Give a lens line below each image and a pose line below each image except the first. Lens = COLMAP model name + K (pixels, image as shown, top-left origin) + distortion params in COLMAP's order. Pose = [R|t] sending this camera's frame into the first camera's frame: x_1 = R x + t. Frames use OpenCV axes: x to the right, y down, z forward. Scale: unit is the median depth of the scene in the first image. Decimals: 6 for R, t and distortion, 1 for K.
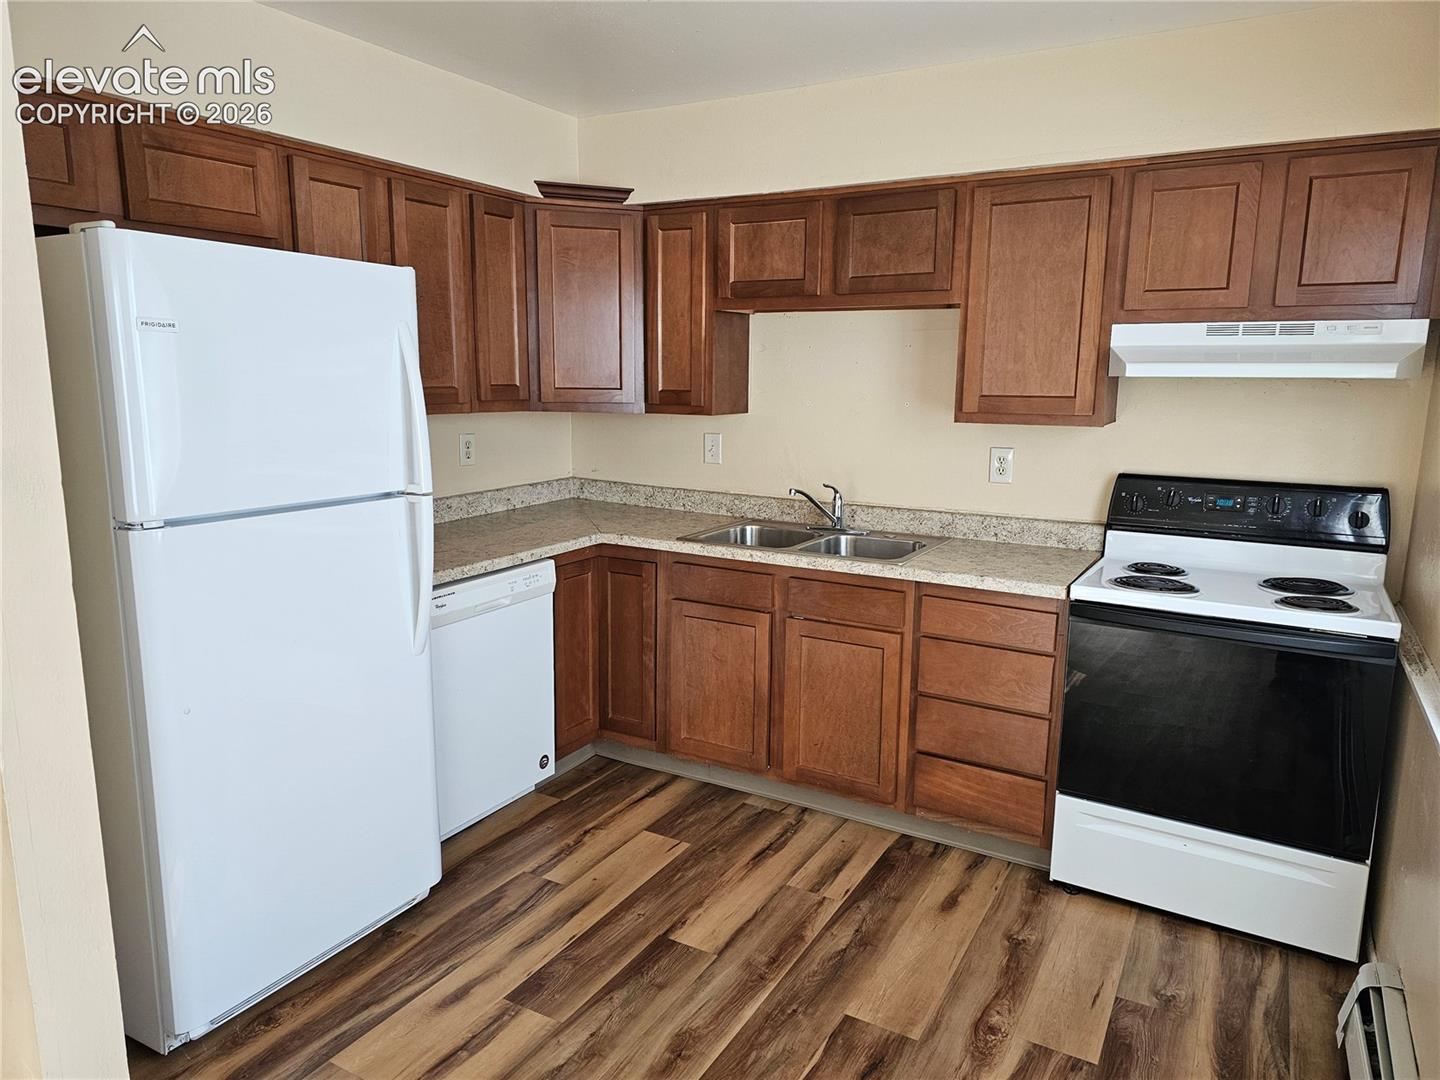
lens RADIAL K [[964.6, 0, 720.6], [0, 964.6, 532.5], [0, 0, 1]] dist [0.071664, -0.049944]
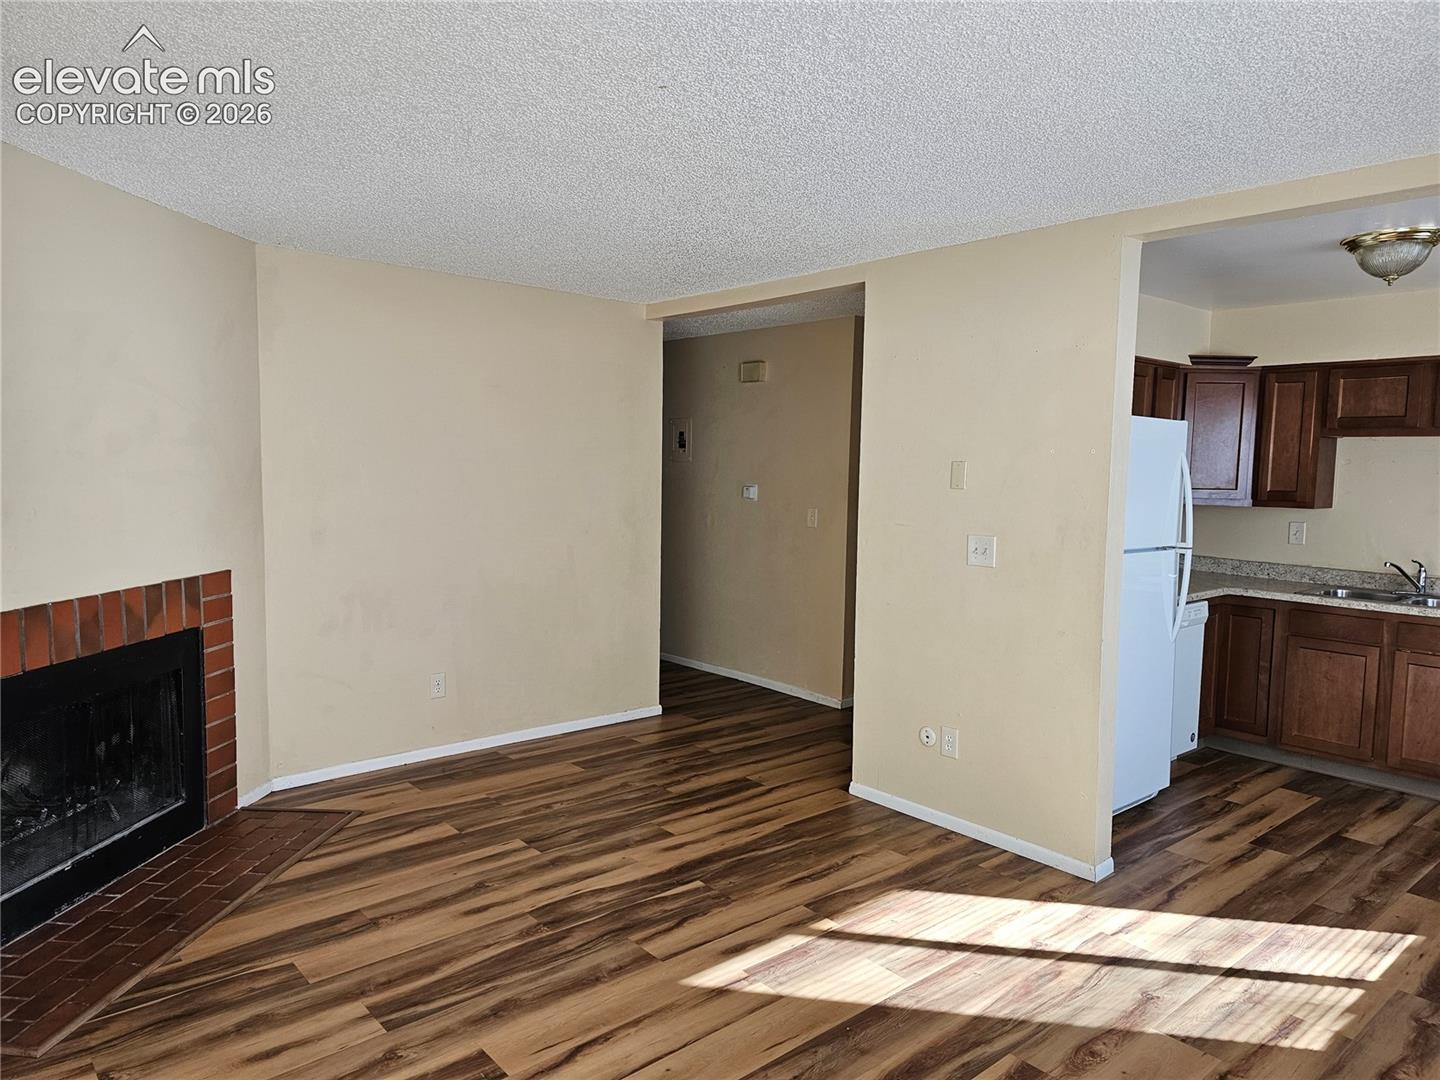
lens RADIAL K [[964.6, 0, 723.3], [0, 964.6, 539.7], [0, 0, 1]] dist [0.071664, -0.049944]
pose [[0.945488, 0.033353, -0.323945, -0.384173], [-0.063566, 0.994509, -0.083134, 0.104797], [0.319393, 0.099194, 0.942416, -0.673089]]
